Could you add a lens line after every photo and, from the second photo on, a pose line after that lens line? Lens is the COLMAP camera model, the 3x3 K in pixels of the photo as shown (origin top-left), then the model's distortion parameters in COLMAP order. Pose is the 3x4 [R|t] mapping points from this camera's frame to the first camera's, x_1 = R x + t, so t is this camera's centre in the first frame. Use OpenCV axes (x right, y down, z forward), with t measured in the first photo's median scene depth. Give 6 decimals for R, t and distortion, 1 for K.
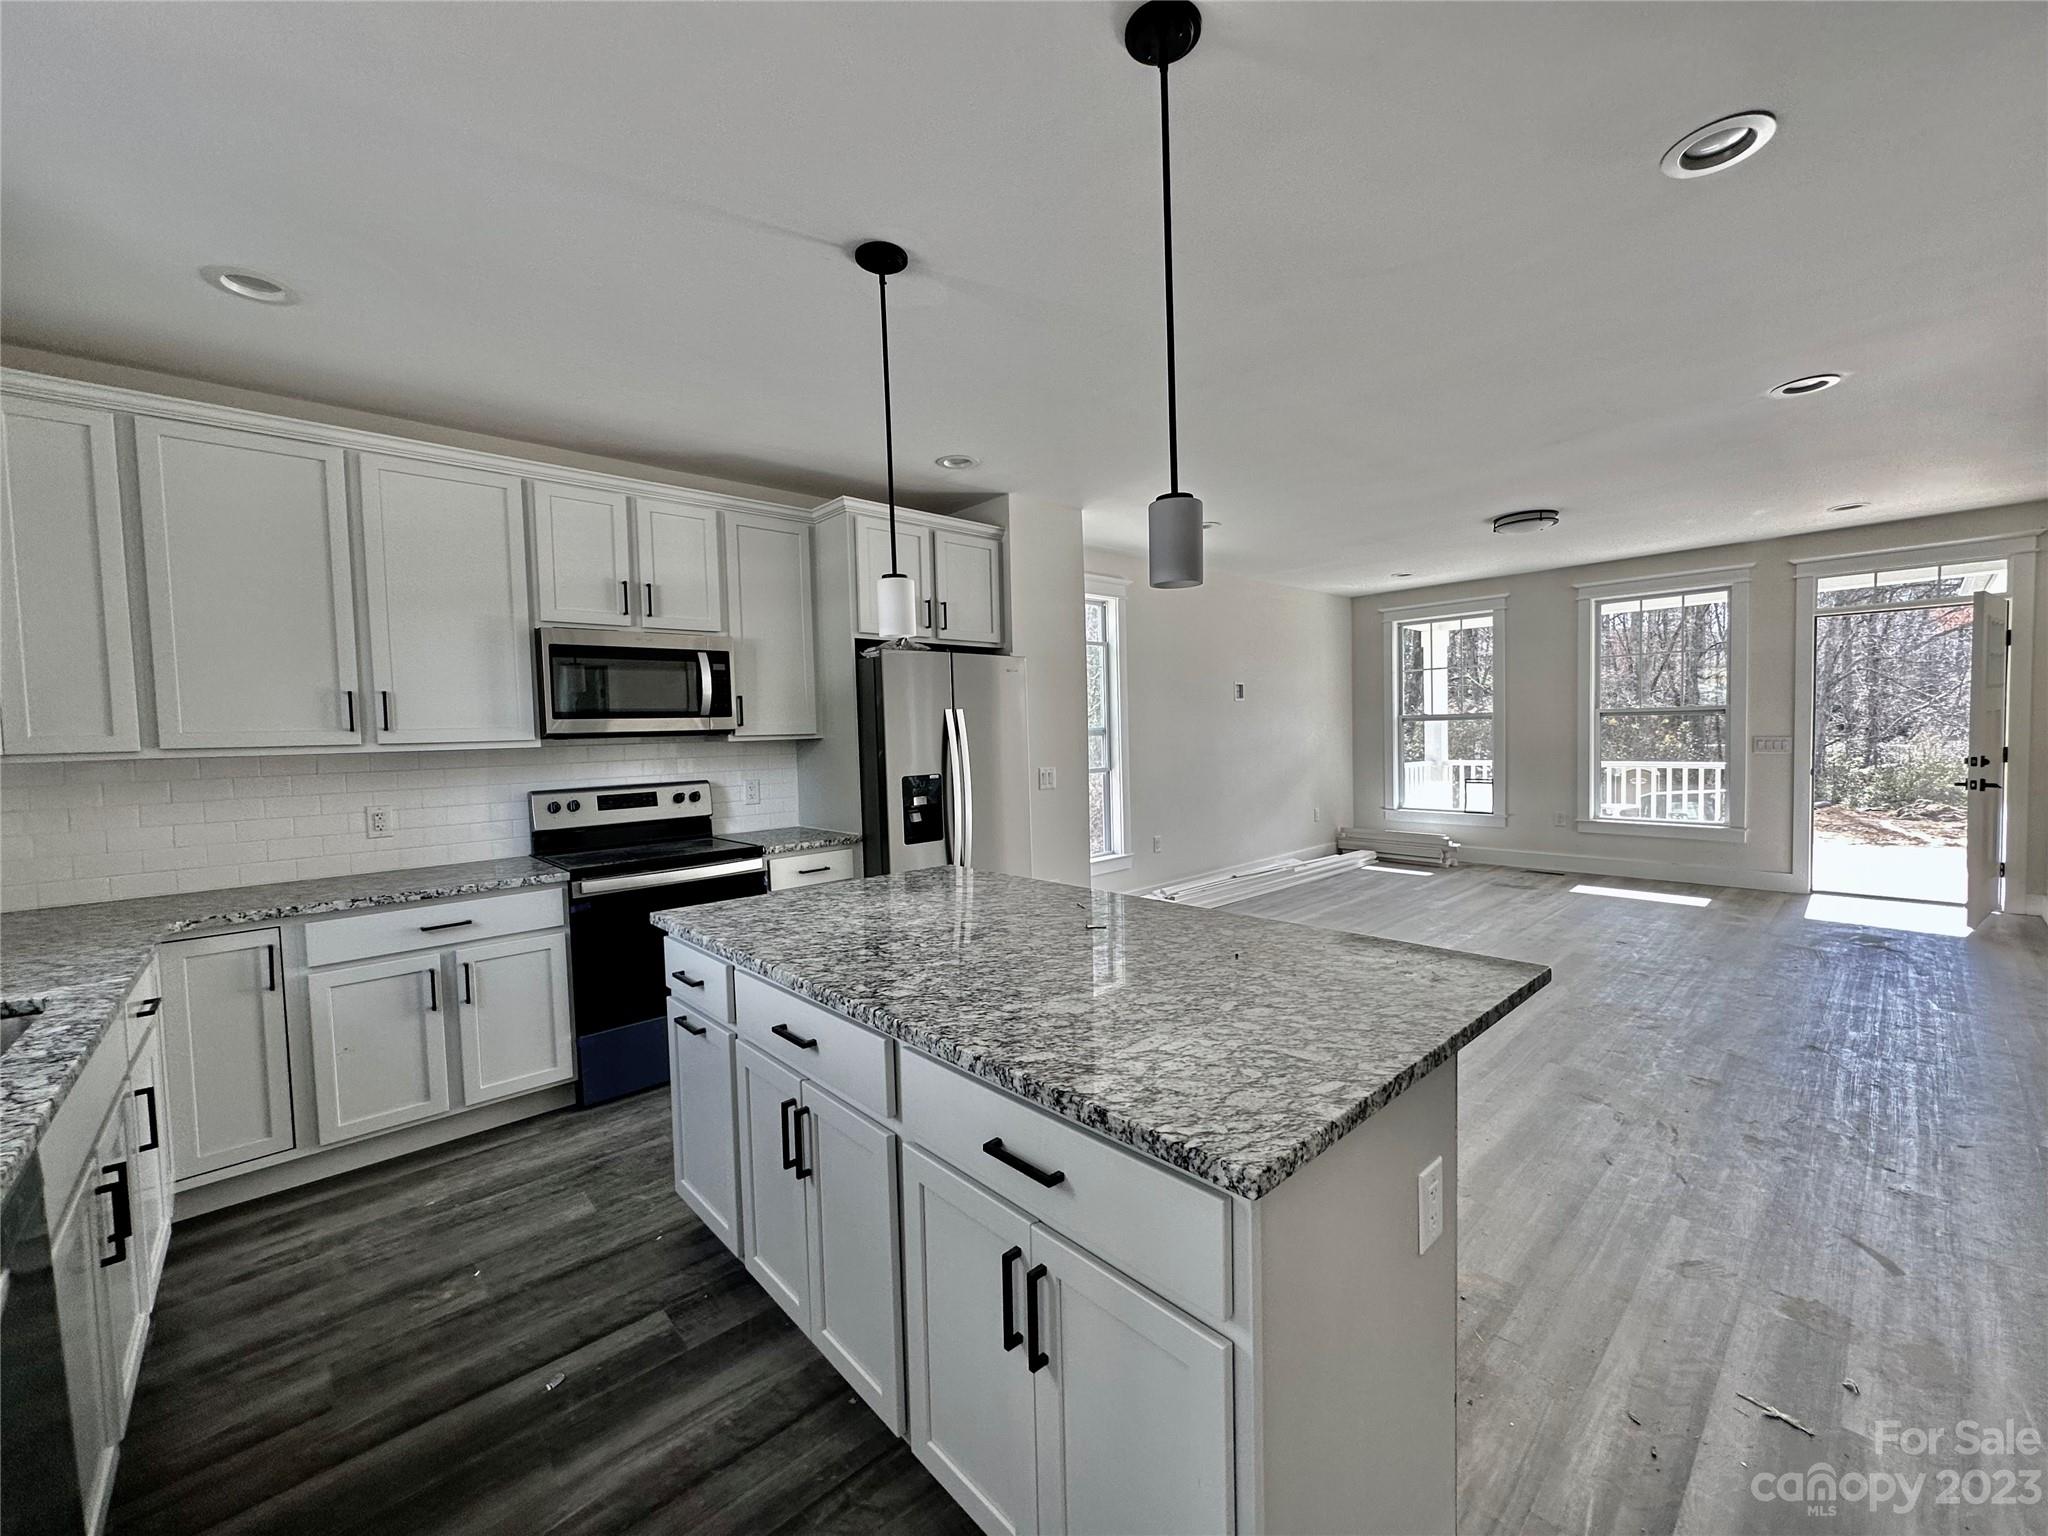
lens RADIAL K [[816.5, 0, 1024.0], [0, 816.5, 768.0], [0, 0, 1]] dist [0.000007, 0.000323]
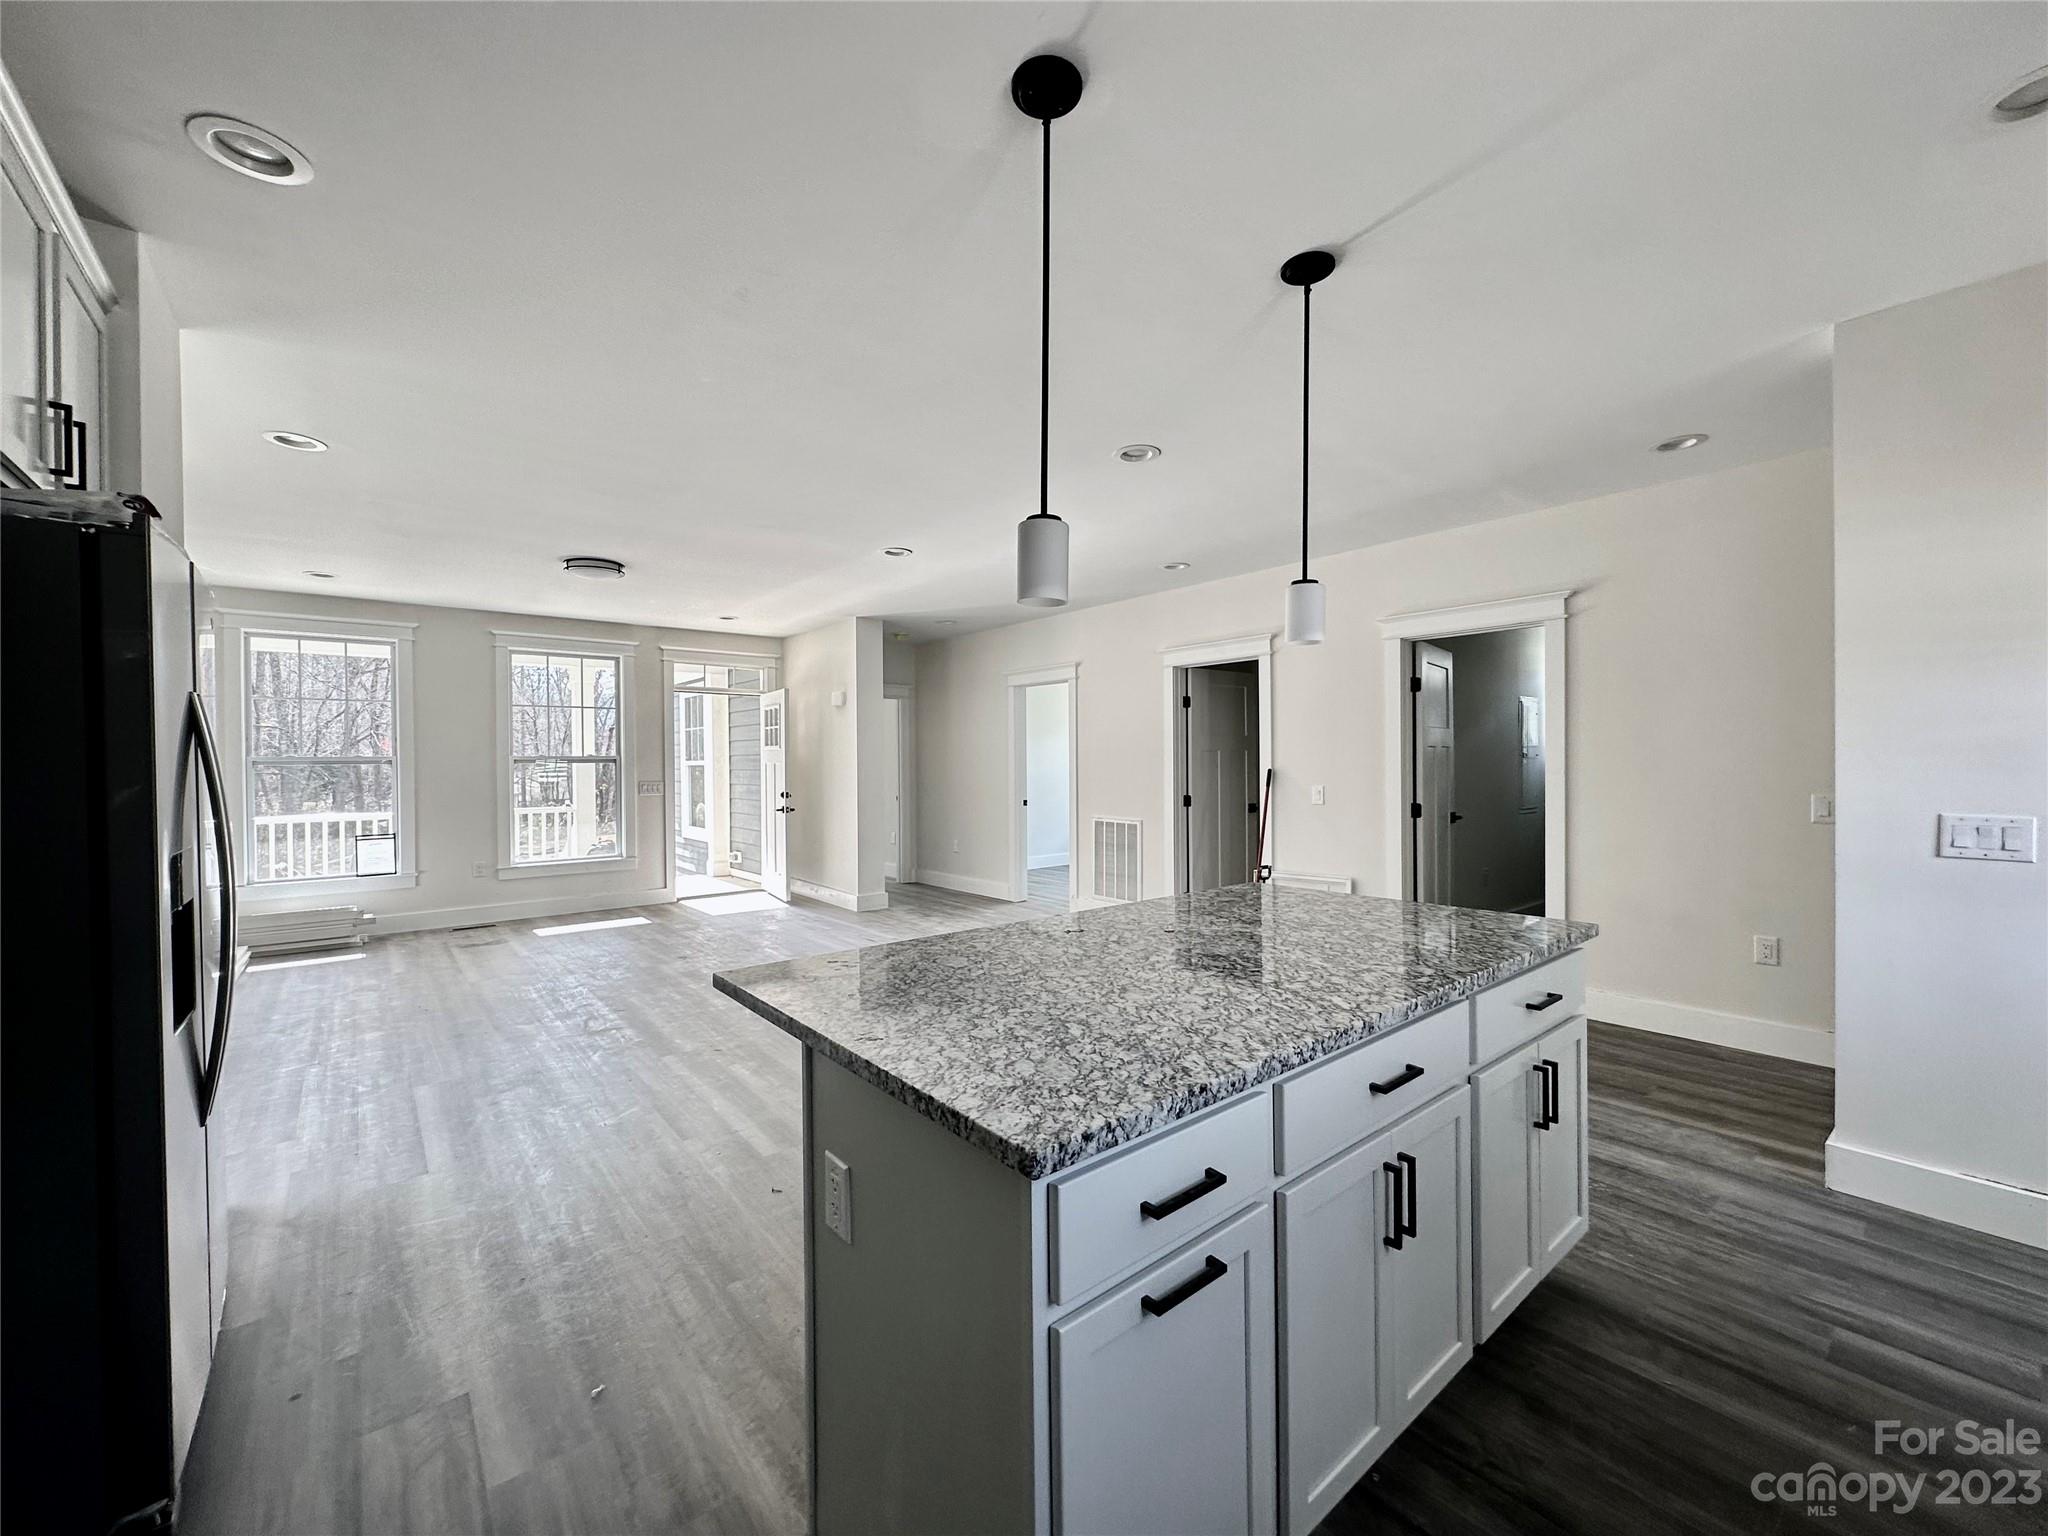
lens RADIAL K [[831.5, 0, 1024.0], [0, 831.5, 768.0], [0, 0, 1]] dist [0.000619, 0.000100]
pose [[0.048818, 0.018319, 0.998640, -0.545669], [0.053584, 0.998344, -0.020933, -0.001023], [-0.997369, 0.054533, 0.047755, 0.615138]]
